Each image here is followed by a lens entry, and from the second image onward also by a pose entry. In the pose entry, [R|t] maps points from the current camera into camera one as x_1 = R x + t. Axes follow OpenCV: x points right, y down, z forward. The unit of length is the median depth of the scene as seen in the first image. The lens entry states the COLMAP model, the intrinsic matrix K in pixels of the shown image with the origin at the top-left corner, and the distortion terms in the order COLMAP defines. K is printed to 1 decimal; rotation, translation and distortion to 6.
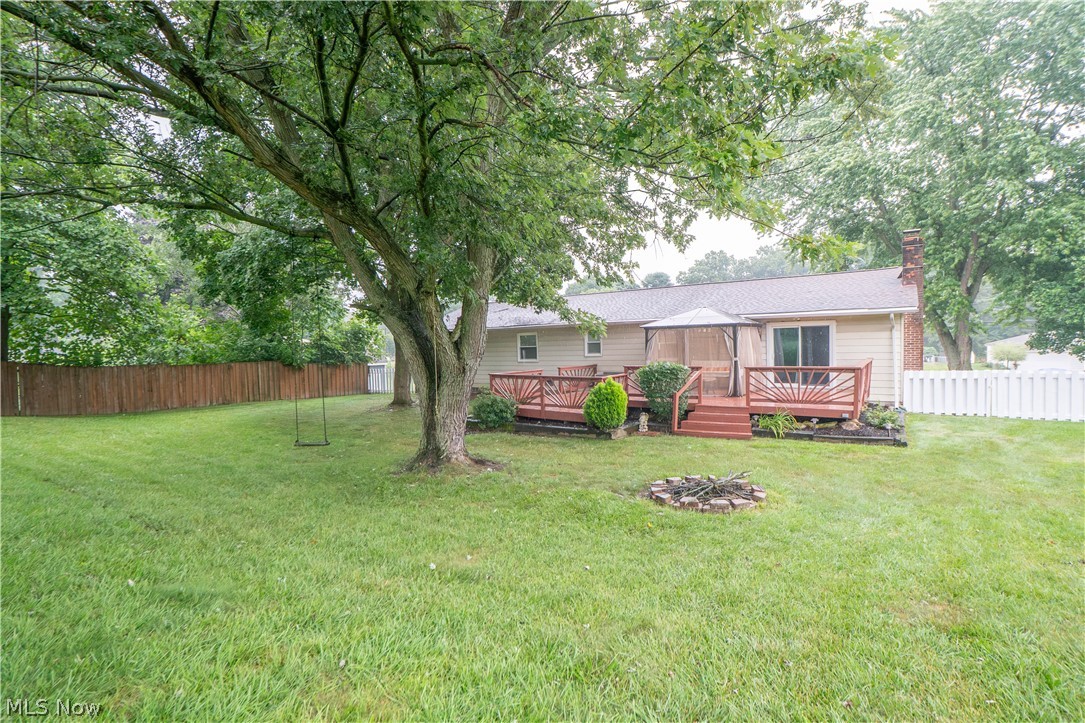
lens RADIAL K [[553.9, 0, 542.5], [0, 553.9, 361.5], [0, 0, 1]] dist [-0.001020, 0.000263]
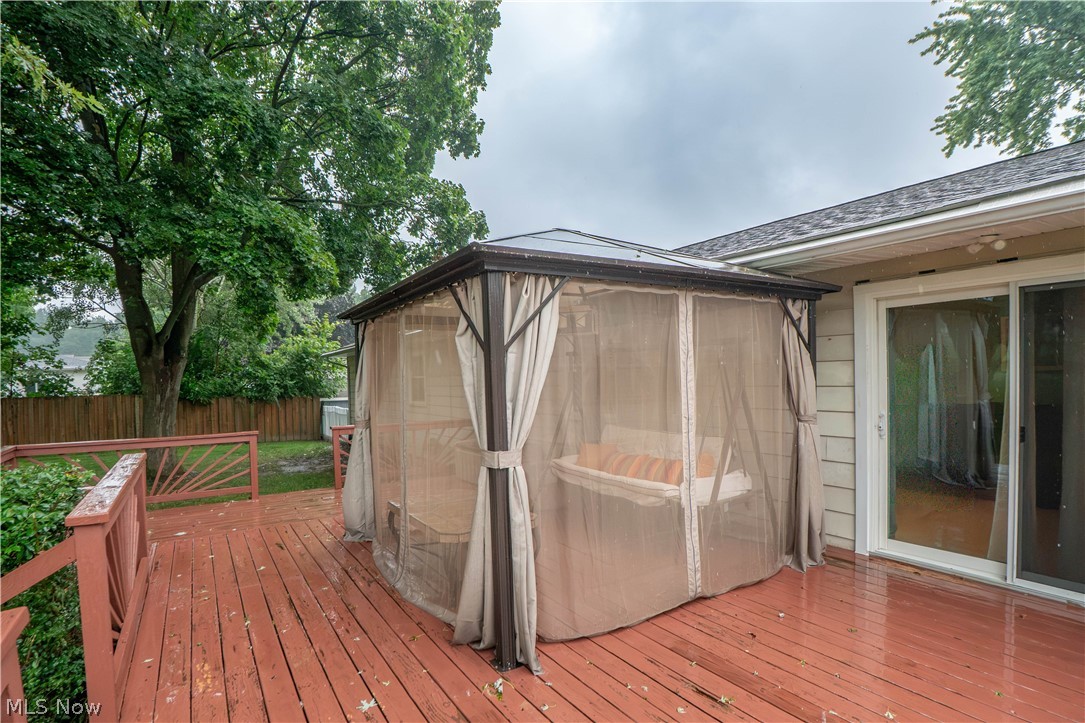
lens RADIAL K [[531.1, 0, 523.0], [0, 531.1, 393.4], [0, 0, 1]] dist [-0.002358, -0.001183]
pose [[0.918169, 0.019179, -0.395724, 0.456303], [-0.016725, 0.999814, 0.009650, -0.031658], [0.395836, -0.002241, 0.918319, 0.915278]]
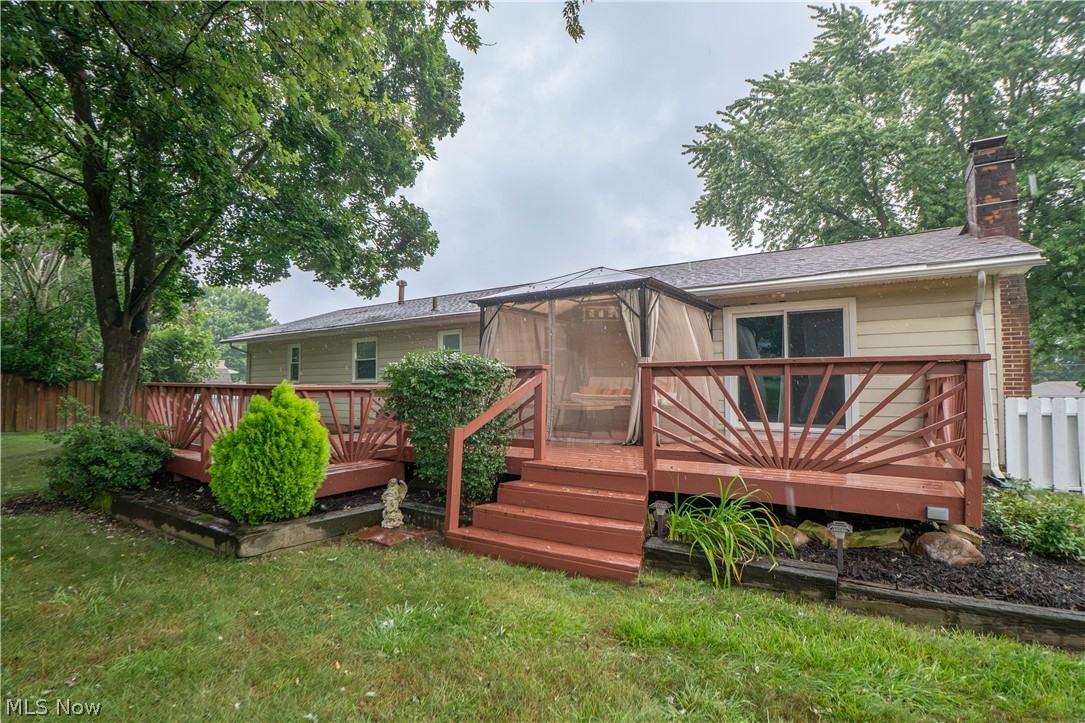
lens RADIAL K [[536.7, 0, 542.2], [0, 536.7, 372.5], [0, 0, 1]] dist [-0.044881, 0.013556]
pose [[0.999509, 0.029719, 0.009966, 0.280045], [-0.028965, 0.997213, -0.068762, 0.040002], [-0.011982, 0.068439, 0.997583, 0.611612]]
